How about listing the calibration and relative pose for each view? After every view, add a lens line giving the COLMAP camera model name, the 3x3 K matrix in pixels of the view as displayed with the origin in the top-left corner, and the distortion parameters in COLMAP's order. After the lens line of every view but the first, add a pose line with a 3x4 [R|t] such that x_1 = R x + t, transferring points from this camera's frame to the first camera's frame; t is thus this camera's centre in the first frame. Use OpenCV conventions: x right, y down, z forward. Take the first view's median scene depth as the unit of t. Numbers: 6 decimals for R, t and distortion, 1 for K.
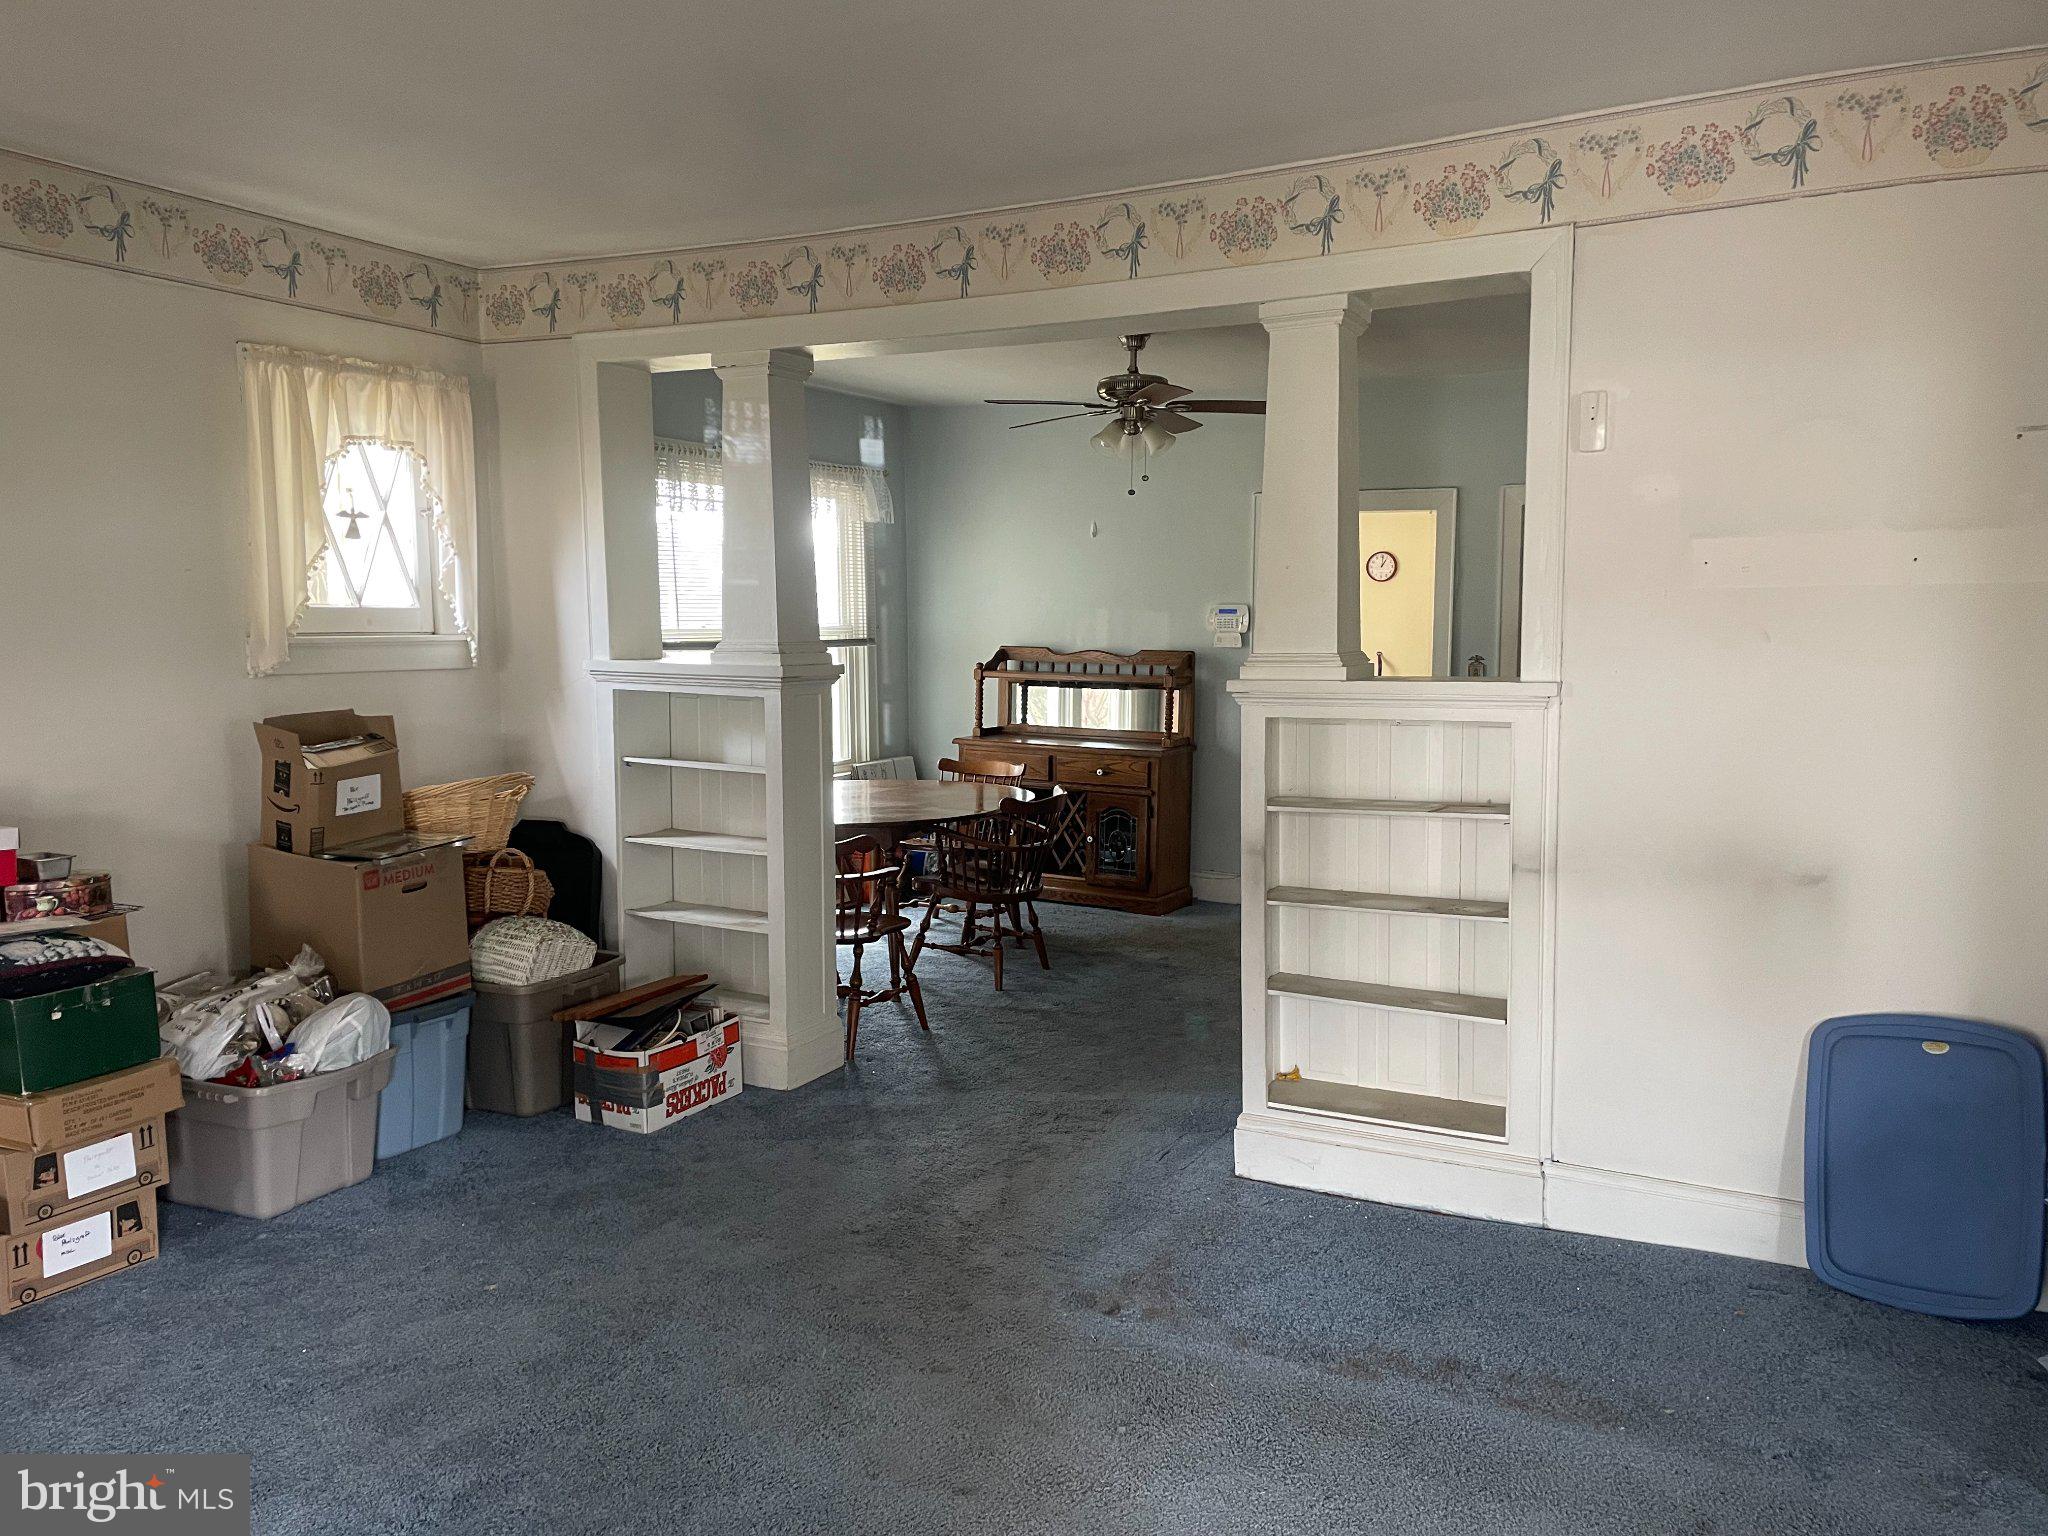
lens RADIAL K [[1539.7, 0, 1029.5], [0, 1539.7, 779.6], [0, 0, 1]] dist [0.061589, -0.073698]
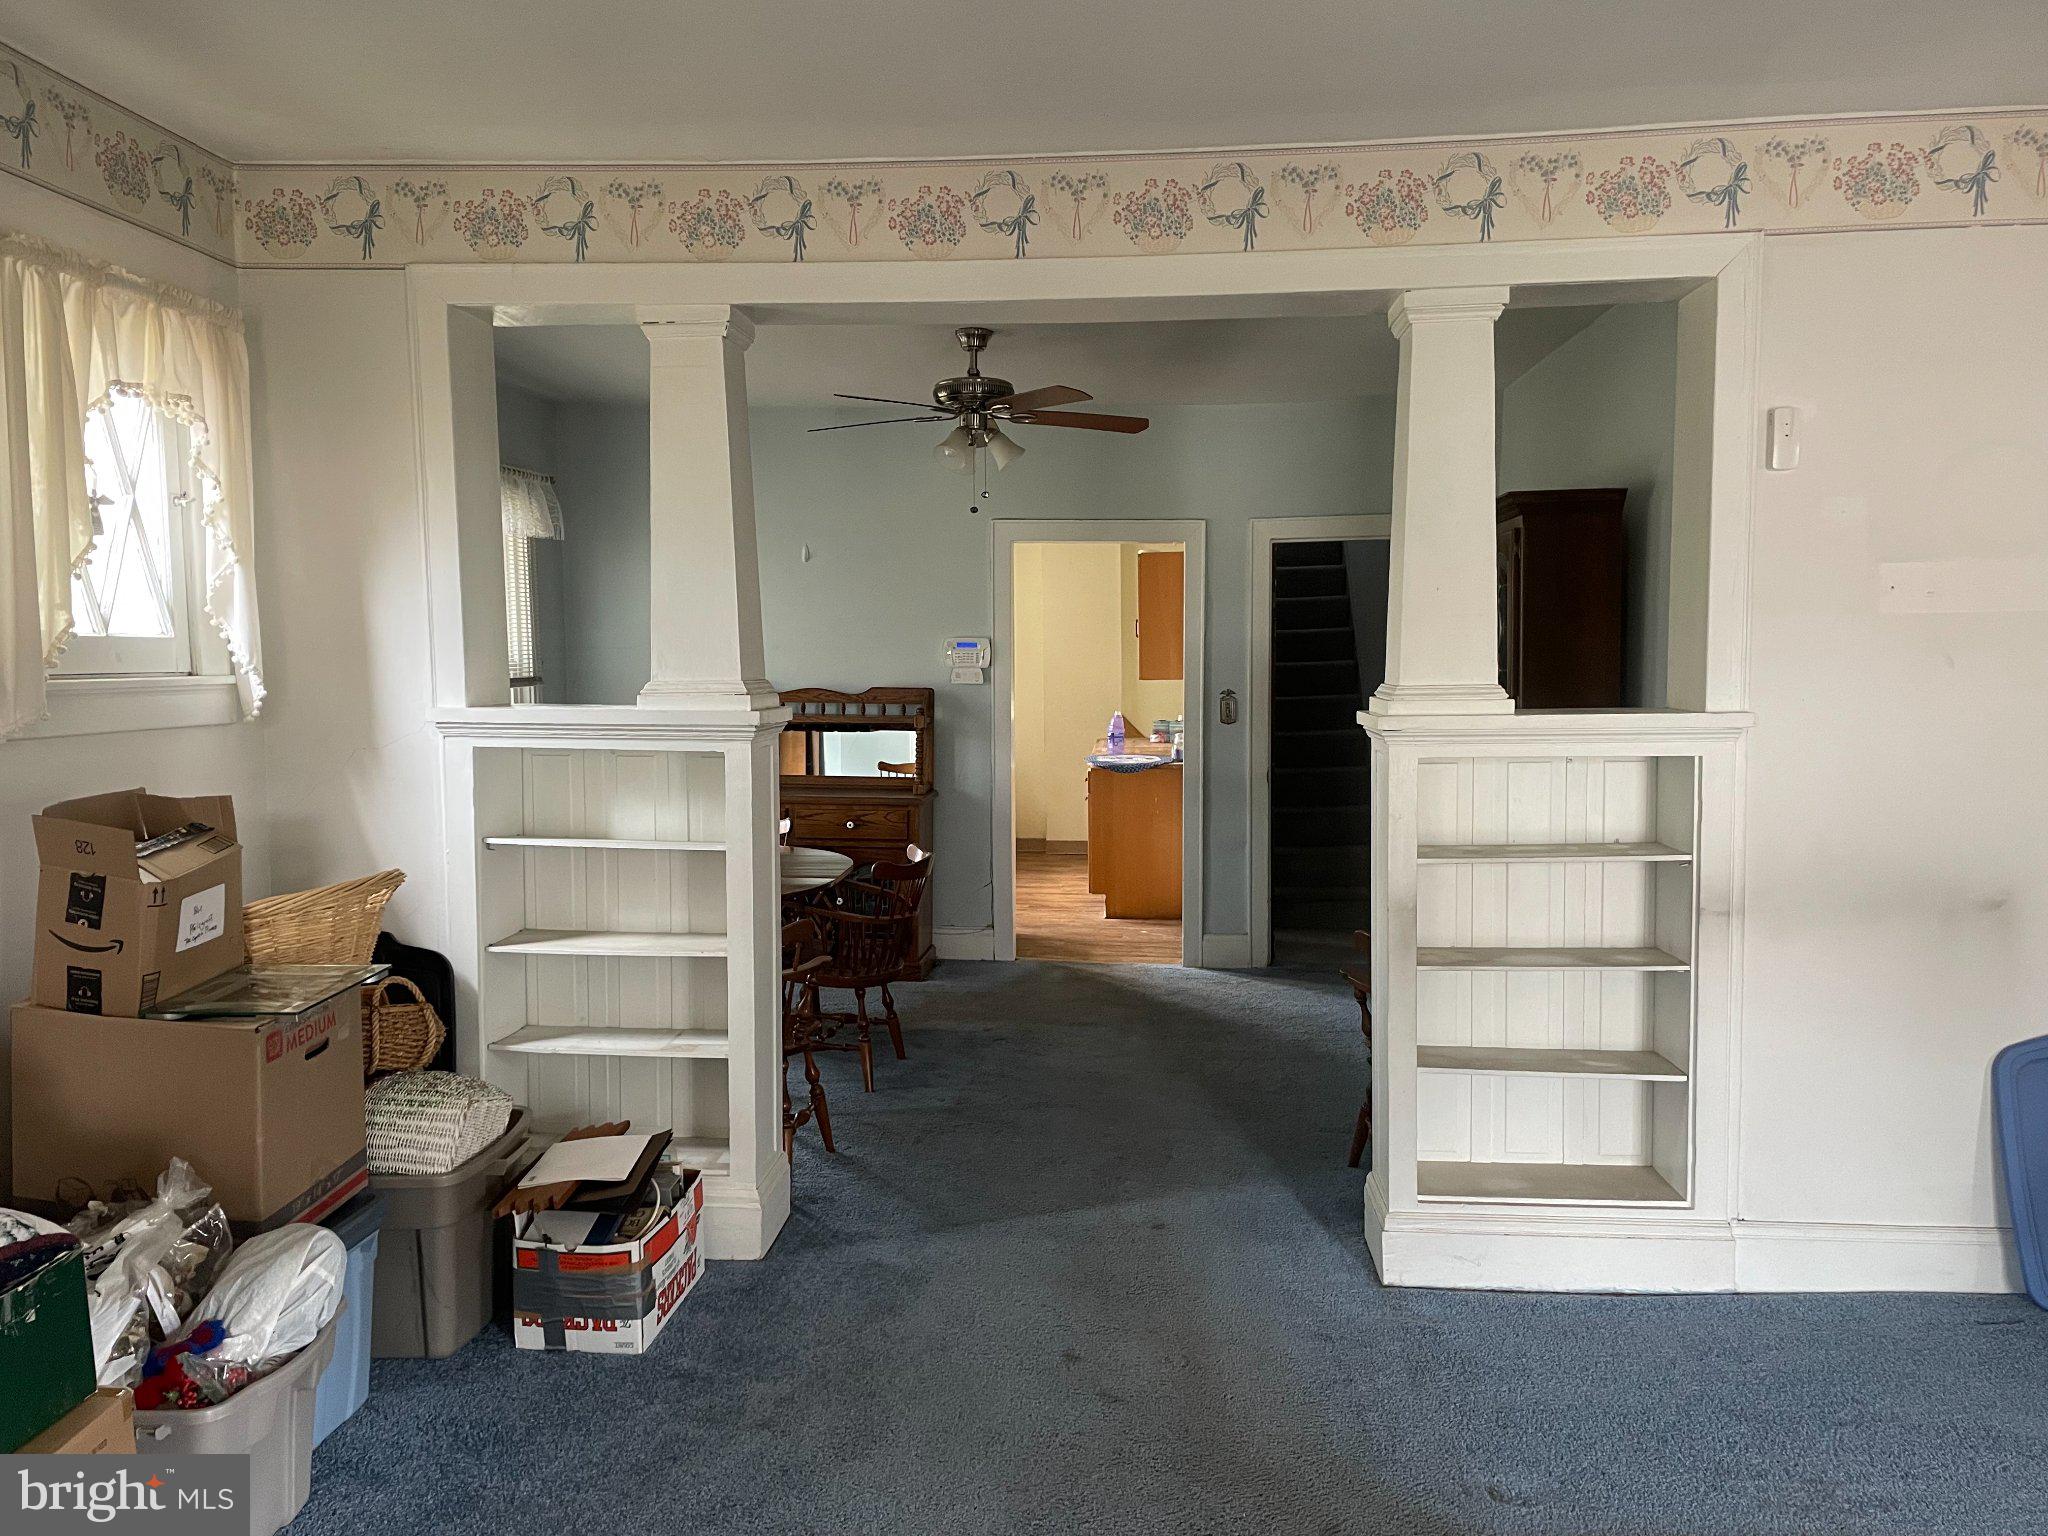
lens RADIAL K [[1539.7, 0, 1016.5], [0, 1539.7, 774.0], [0, 0, 1]] dist [0.061589, -0.073698]
pose [[0.920622, -0.034282, 0.388948, -0.358412], [0.045375, 0.998782, -0.019368, -0.021934], [-0.387811, 0.035479, 0.921056, 0.245980]]
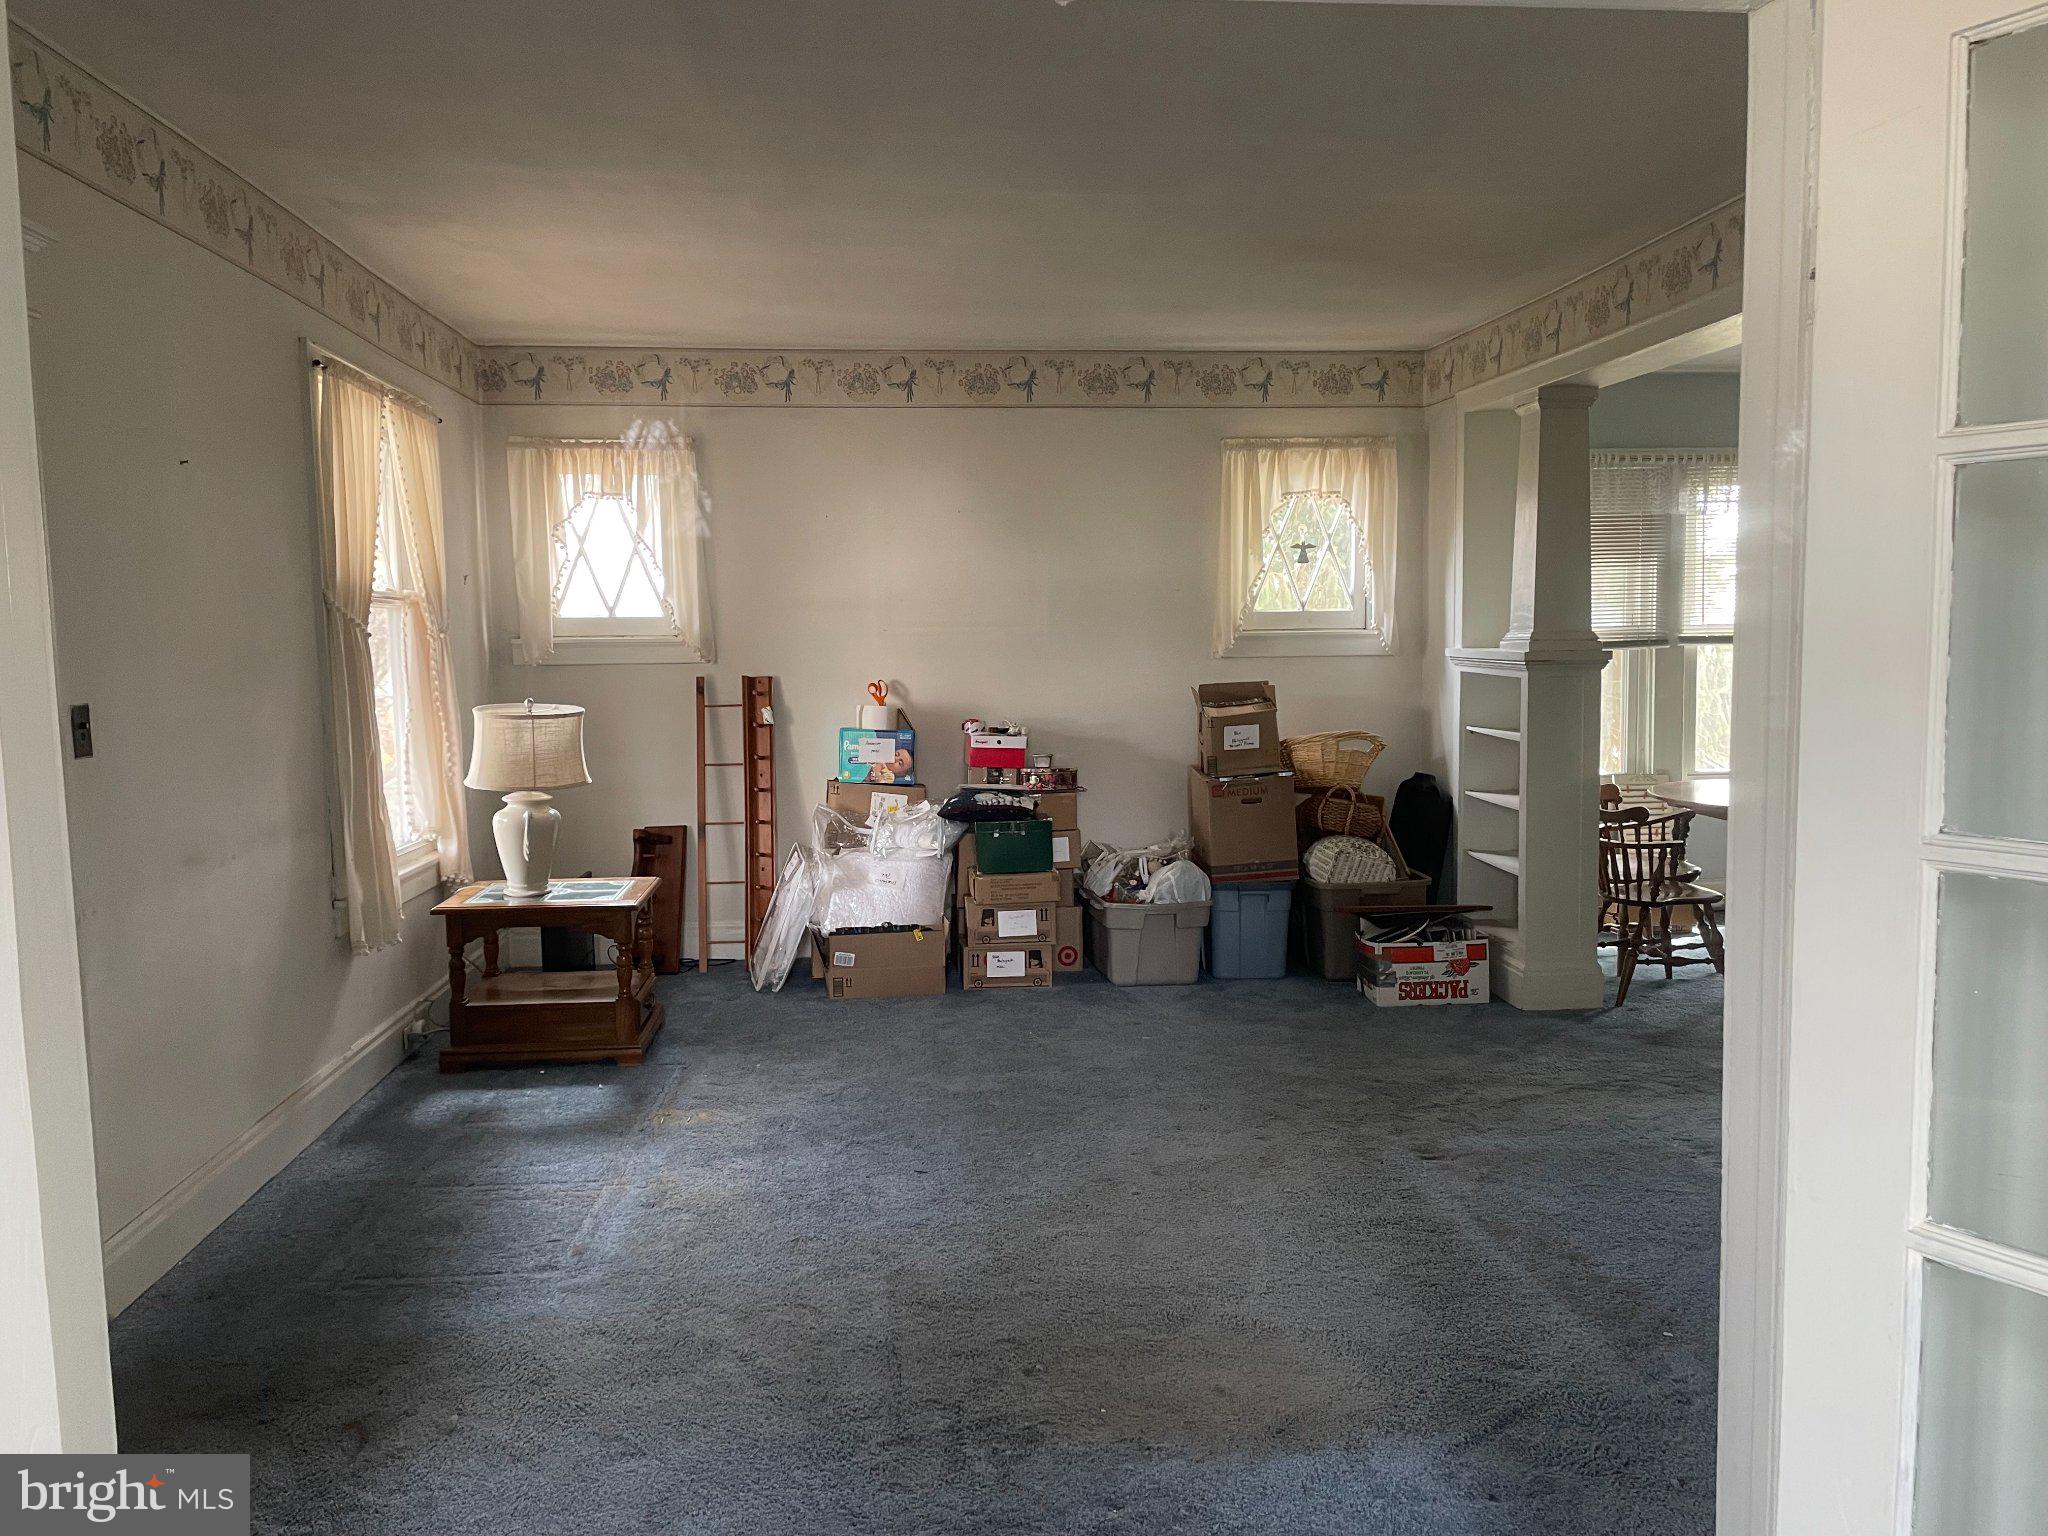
lens RADIAL K [[1547.8, 0, 1008.7], [0, 1547.8, 770.8], [0, 0, 1]] dist [0.089255, -0.002111]
pose [[0.542024, 0.070399, -0.837409, 0.674410], [-0.079309, 0.996323, 0.032425, 0.011094], [0.836612, 0.048838, 0.545614, 0.004502]]
